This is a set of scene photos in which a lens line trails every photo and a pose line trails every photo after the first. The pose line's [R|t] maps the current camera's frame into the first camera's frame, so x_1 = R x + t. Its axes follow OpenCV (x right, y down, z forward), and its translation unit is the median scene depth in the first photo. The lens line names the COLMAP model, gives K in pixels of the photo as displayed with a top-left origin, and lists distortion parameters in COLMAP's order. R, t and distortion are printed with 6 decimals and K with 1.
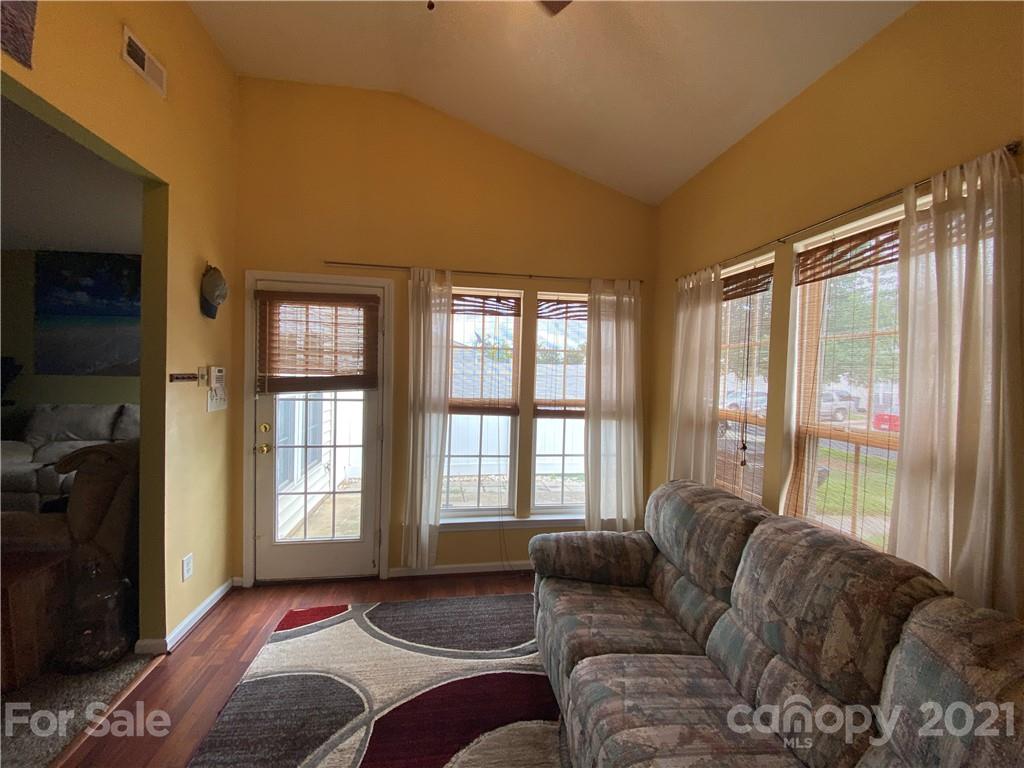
lens RADIAL K [[411.7, 0, 519.2], [0, 411.7, 385.3], [0, 0, 1]] dist [0.009703, -0.014255]
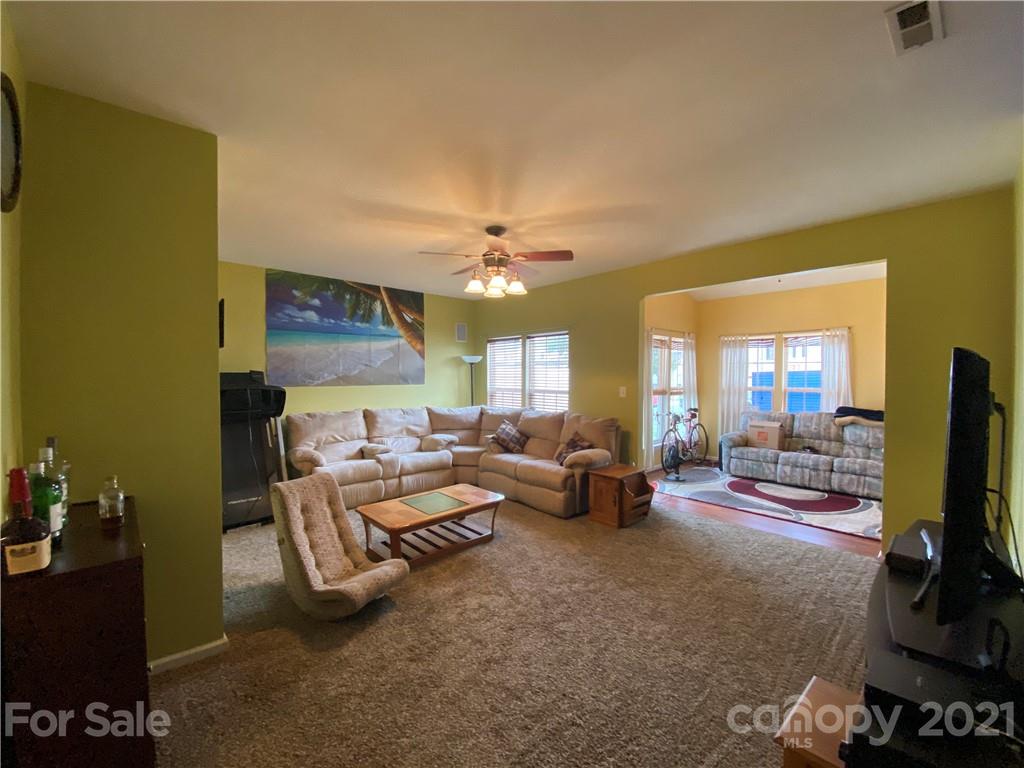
lens RADIAL K [[411.7, 0, 512.7], [0, 411.7, 384.5], [0, 0, 1]] dist [0.009703, -0.014255]
pose [[0.833796, -0.035226, 0.550948, -2.003938], [0.036898, 0.999287, 0.008052, -0.029724], [-0.550838, 0.013615, 0.834501, -0.383469]]
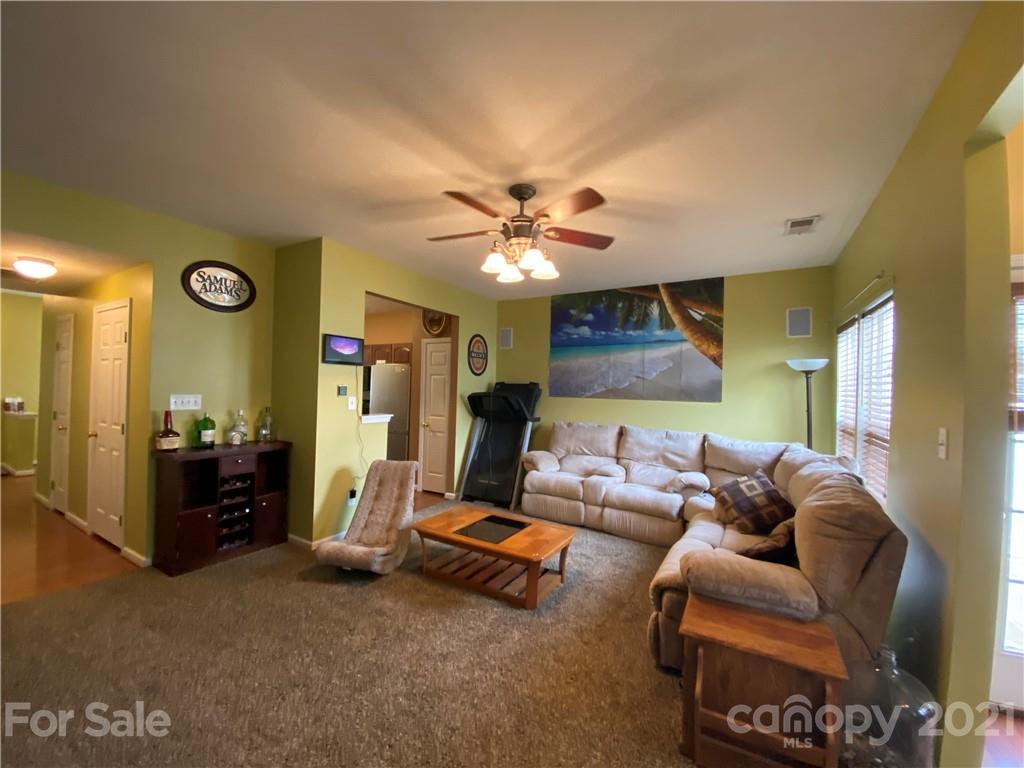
lens RADIAL K [[411.7, 0, 507.9], [0, 411.7, 385.6], [0, 0, 1]] dist [0.009703, -0.014255]
pose [[0.760045, -0.008883, -0.649810, -0.772705], [-0.023500, 0.998877, -0.041141, -0.010544], [0.649445, 0.046540, 0.758983, -0.038264]]
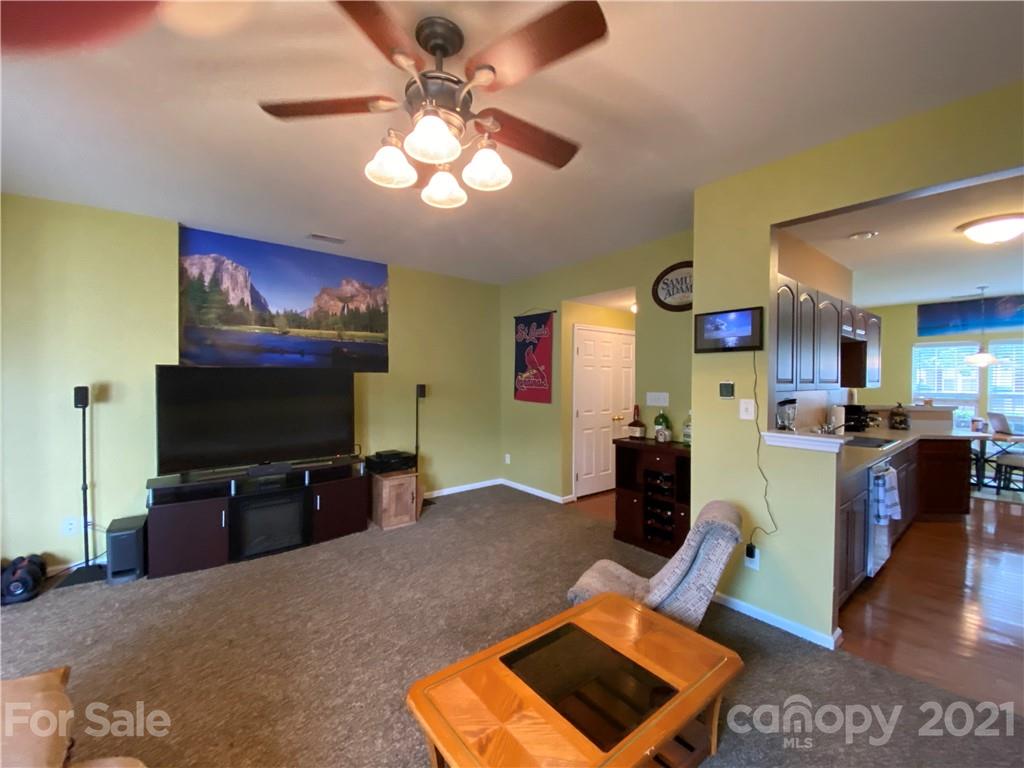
lens RADIAL K [[411.7, 0, 506.6], [0, 411.7, 381.9], [0, 0, 1]] dist [0.009703, -0.014255]
pose [[-0.876370, -0.026623, -0.480902, -1.176820], [-0.040146, 0.999034, 0.017853, -0.050670], [0.479963, 0.034952, -0.876592, 1.206735]]
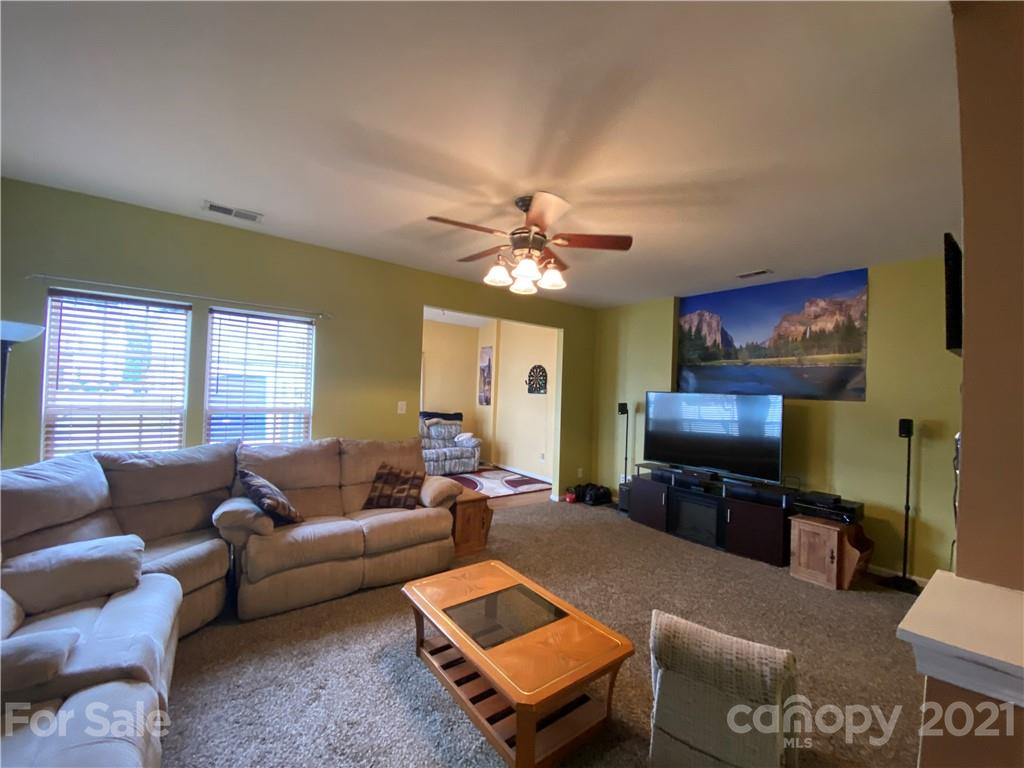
lens RADIAL K [[411.7, 0, 518.6], [0, 411.7, 383.9], [0, 0, 1]] dist [0.009703, -0.014255]
pose [[-0.487168, -0.031170, 0.872752, -2.184488], [-0.025447, 0.999445, 0.021491, -0.097248], [-0.872937, -0.011739, -0.487691, 1.146396]]
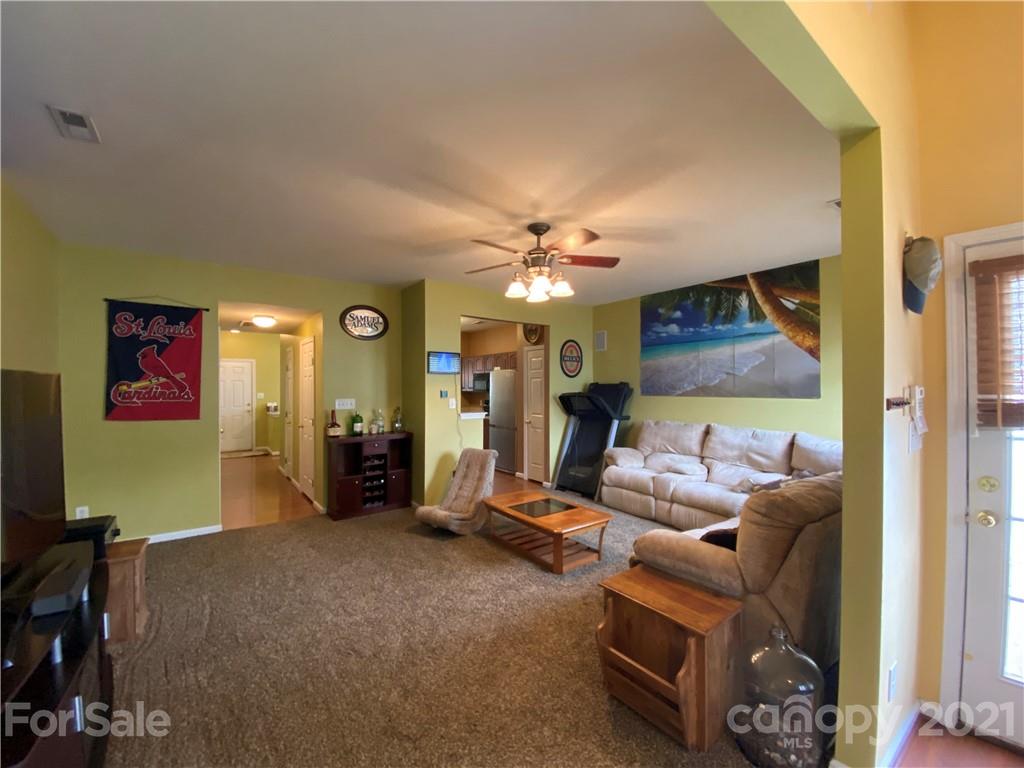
lens RADIAL K [[411.7, 0, 507.8], [0, 411.7, 384.1], [0, 0, 1]] dist [0.009703, -0.014255]
pose [[0.447726, -0.029590, -0.893681, -0.388695], [-0.011057, 0.999193, -0.038623, -0.013784], [0.894103, 0.027174, 0.447037, 0.098324]]
